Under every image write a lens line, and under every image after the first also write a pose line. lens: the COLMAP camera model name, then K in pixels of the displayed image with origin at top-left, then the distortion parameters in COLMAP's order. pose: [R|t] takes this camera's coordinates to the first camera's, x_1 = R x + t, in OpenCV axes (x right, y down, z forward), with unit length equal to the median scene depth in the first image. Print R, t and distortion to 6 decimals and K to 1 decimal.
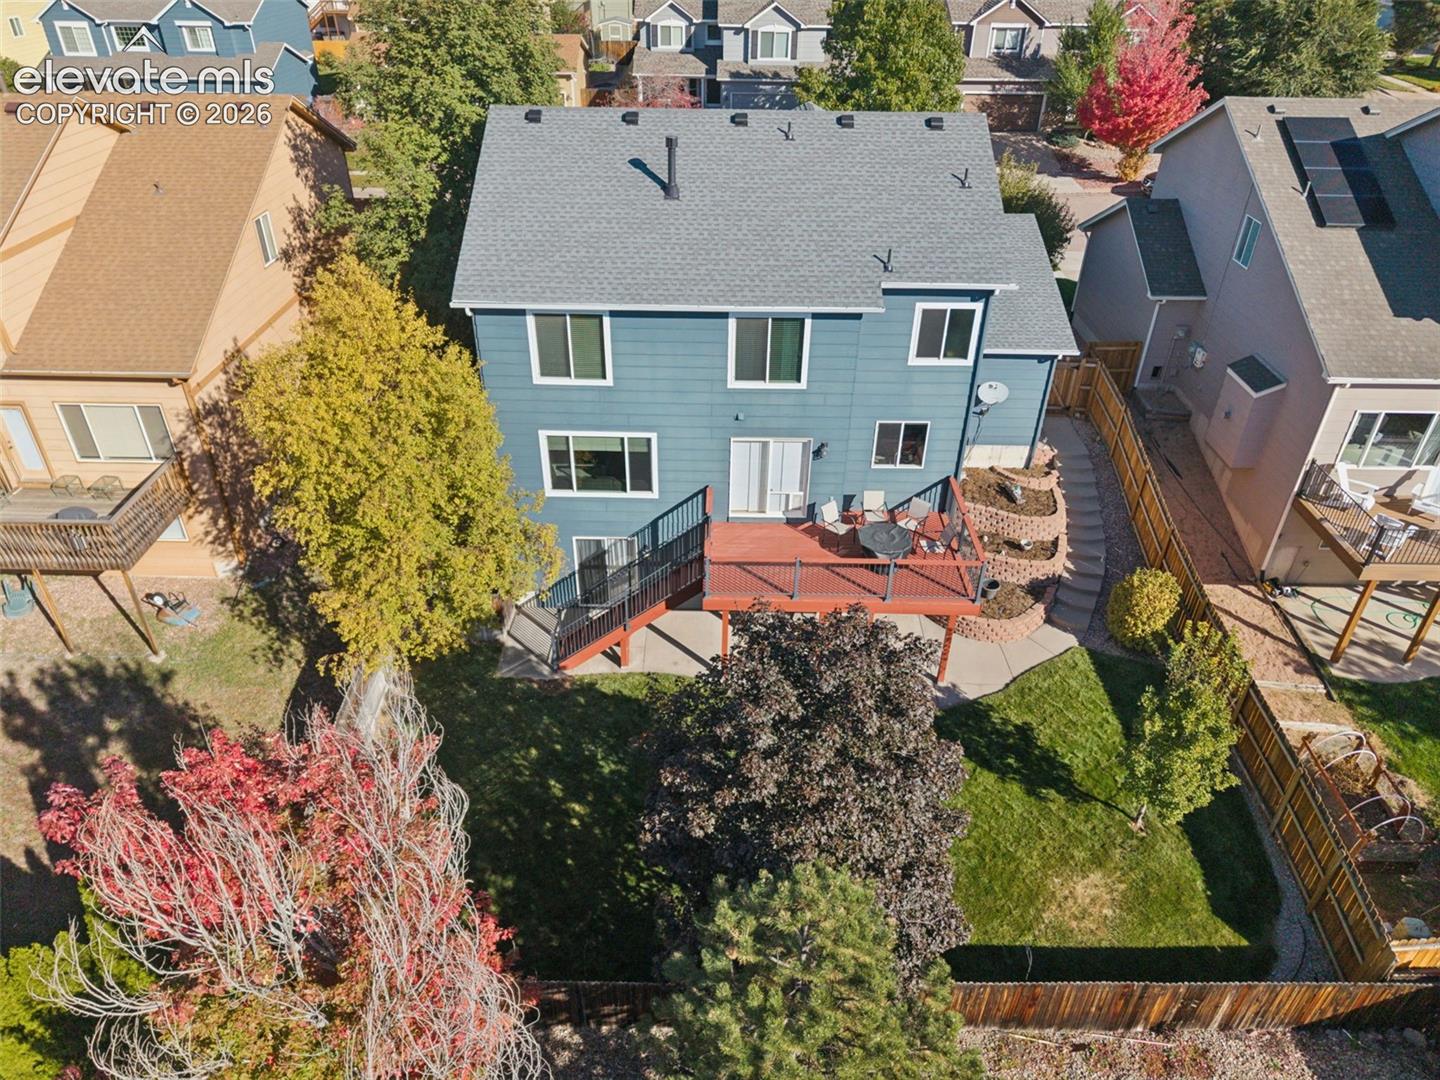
lens RADIAL K [[977.5, 0, 729.0], [0, 977.5, 545.9], [0, 0, 1]] dist [0.004200, 0.000645]
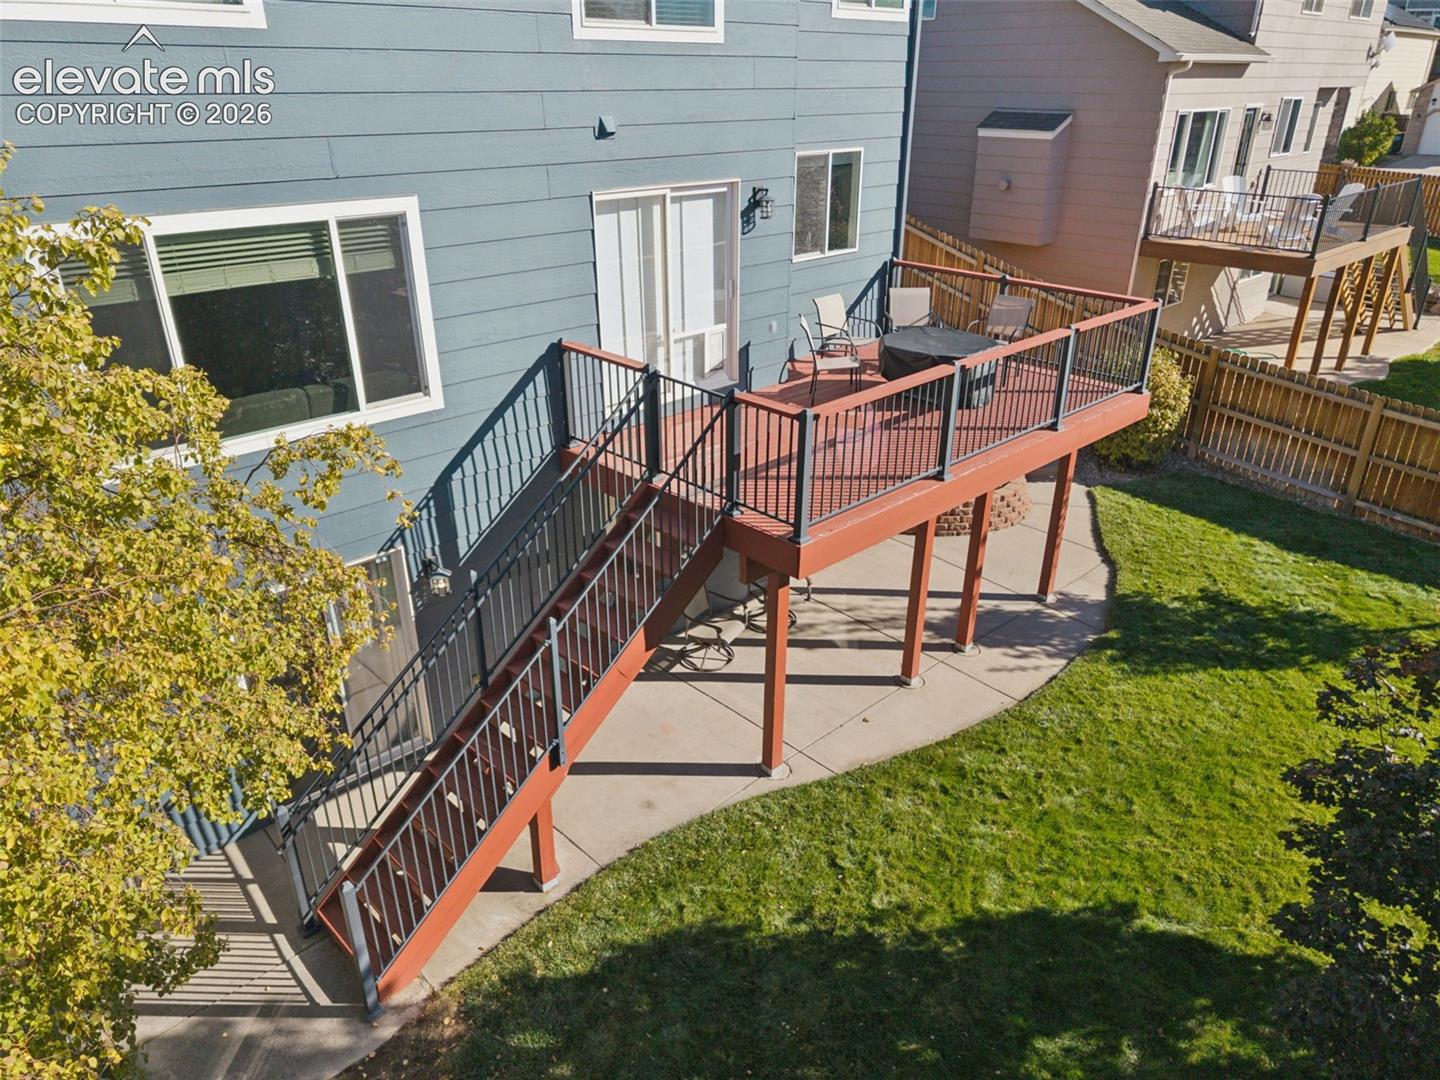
lens RADIAL K [[977.5, 0, 729.0], [0, 977.5, 545.9], [0, 0, 1]] dist [0.004200, 0.000645]
pose [[0.724856, -0.317534, 0.611355, -0.234735], [0.389117, 0.921031, 0.017020, 0.033490], [-0.568482, 0.225551, 0.791173, 0.665838]]
